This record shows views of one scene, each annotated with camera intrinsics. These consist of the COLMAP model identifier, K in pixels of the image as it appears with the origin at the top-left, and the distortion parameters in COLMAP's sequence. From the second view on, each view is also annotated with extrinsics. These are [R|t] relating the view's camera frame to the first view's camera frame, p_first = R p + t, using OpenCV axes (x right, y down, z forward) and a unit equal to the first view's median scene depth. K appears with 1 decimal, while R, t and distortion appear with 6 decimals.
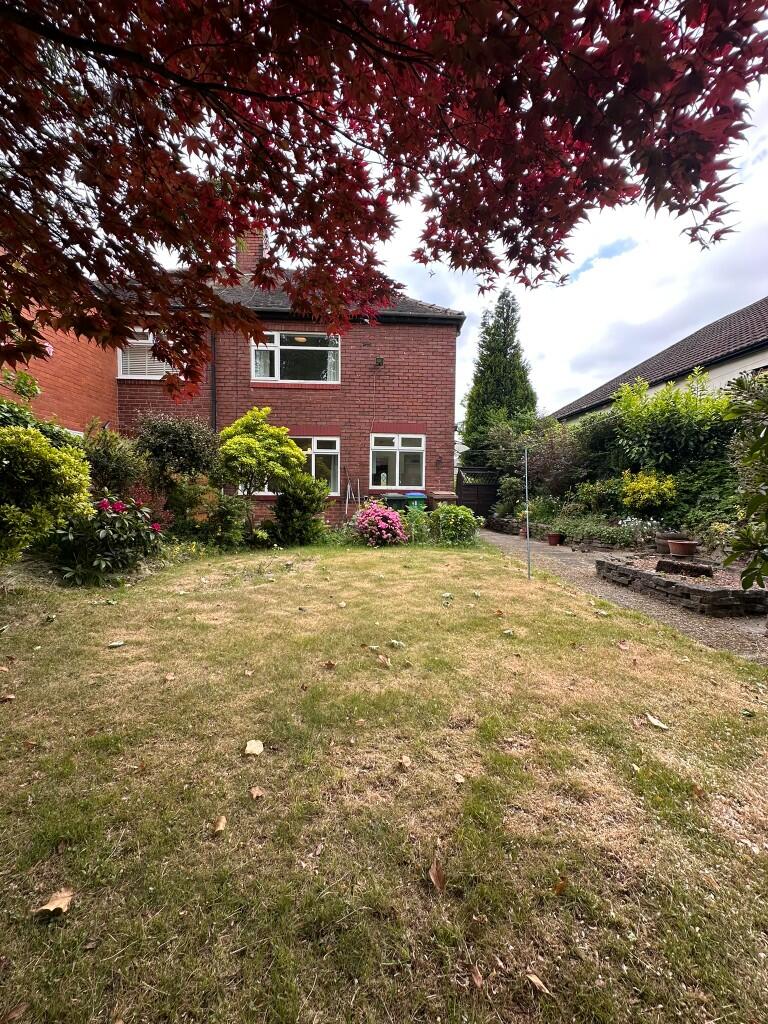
lens RADIAL K [[407.9, 0, 384.0], [0, 407.9, 512.0], [0, 0, 1]] dist [-0.002545, 0.000628]
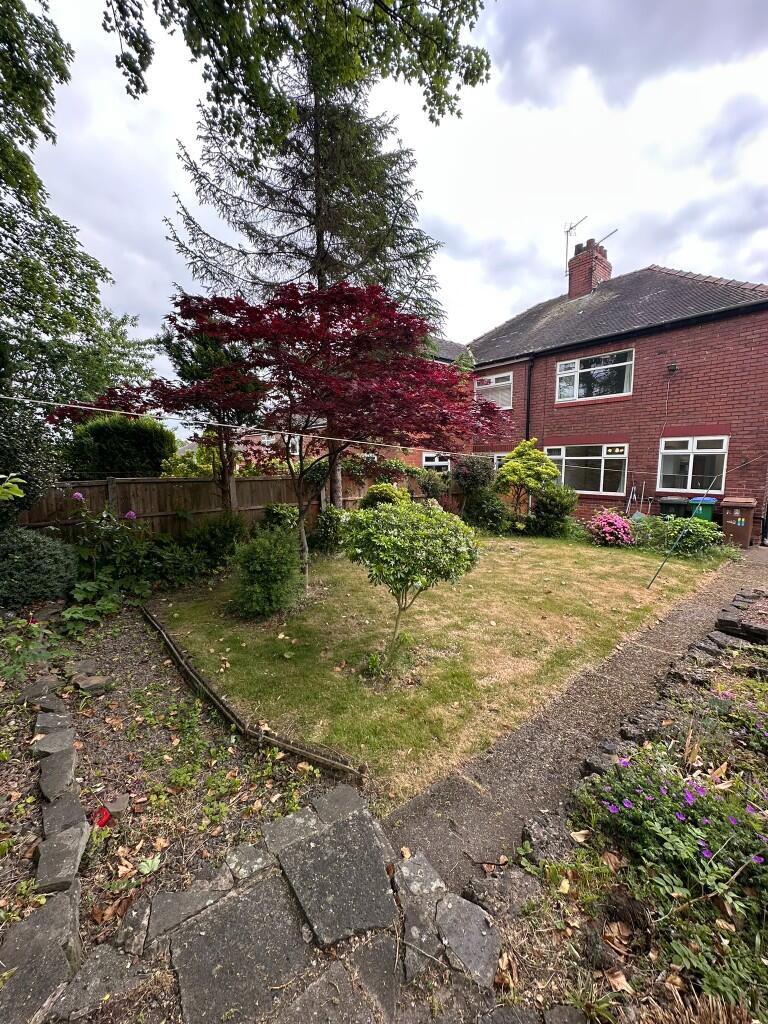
lens RADIAL K [[407.9, 0, 384.0], [0, 407.9, 512.0], [0, 0, 1]] dist [-0.002545, 0.000628]
pose [[0.598519, 0.085079, -0.796578, 0.532637], [-0.027890, 0.995955, 0.085417, -0.100034], [0.800623, -0.028907, 0.598471, -0.271916]]
